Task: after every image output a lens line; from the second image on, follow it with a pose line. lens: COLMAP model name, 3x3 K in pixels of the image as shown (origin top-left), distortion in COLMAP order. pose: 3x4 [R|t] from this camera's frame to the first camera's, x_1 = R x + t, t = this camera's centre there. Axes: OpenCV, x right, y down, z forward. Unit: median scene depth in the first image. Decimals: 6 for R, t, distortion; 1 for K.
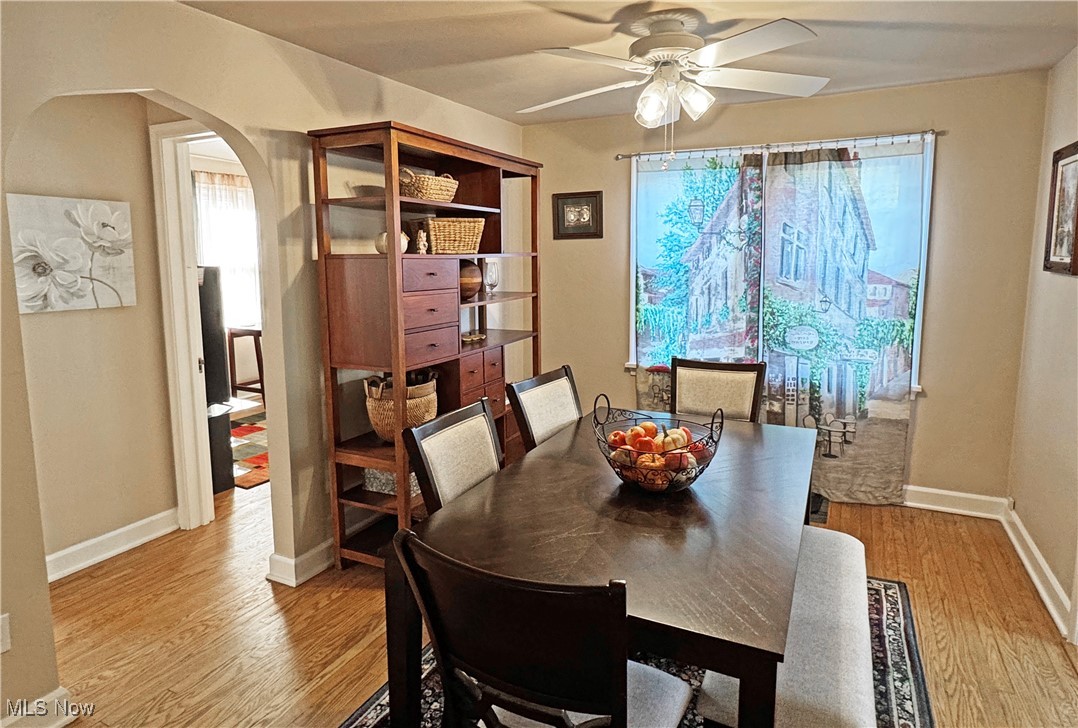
lens RADIAL K [[618.5, 0, 538.0], [0, 618.5, 356.7], [0, 0, 1]] dist [-0.007217, -0.000854]
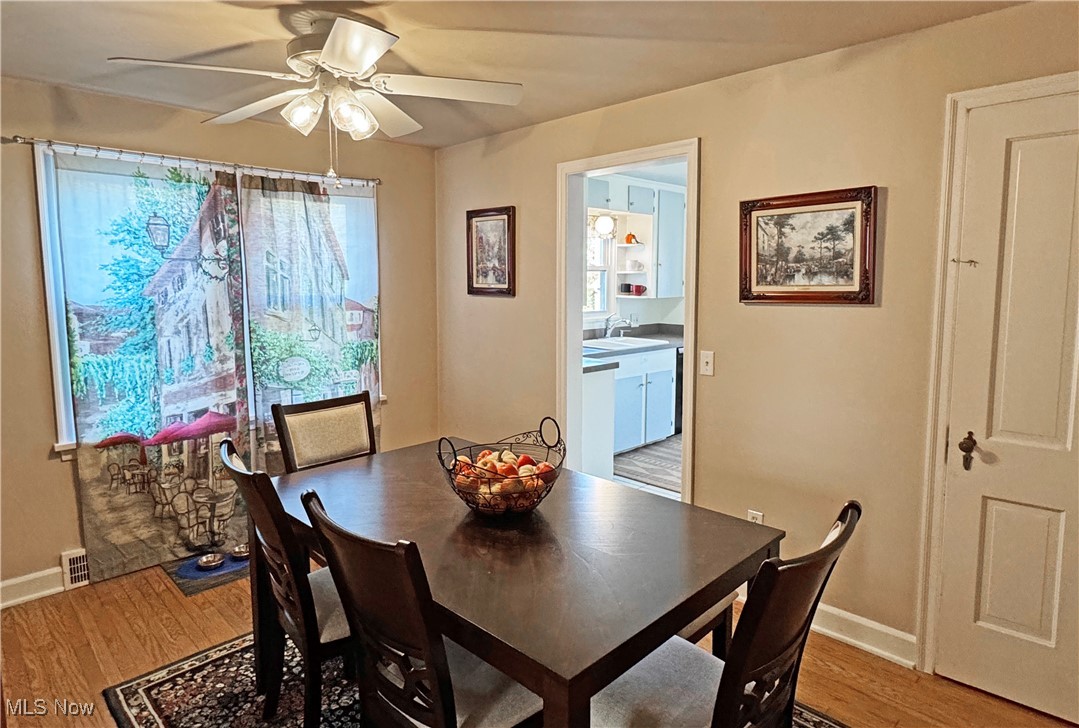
lens RADIAL K [[619.1, 0, 541.0], [0, 619.1, 364.7], [0, 0, 1]] dist [-0.007217, -0.000854]
pose [[0.311982, -0.126316, 0.941654, -0.373575], [0.162977, 0.983547, 0.077940, -0.050061], [-0.936005, 0.129152, 0.327435, 0.313541]]
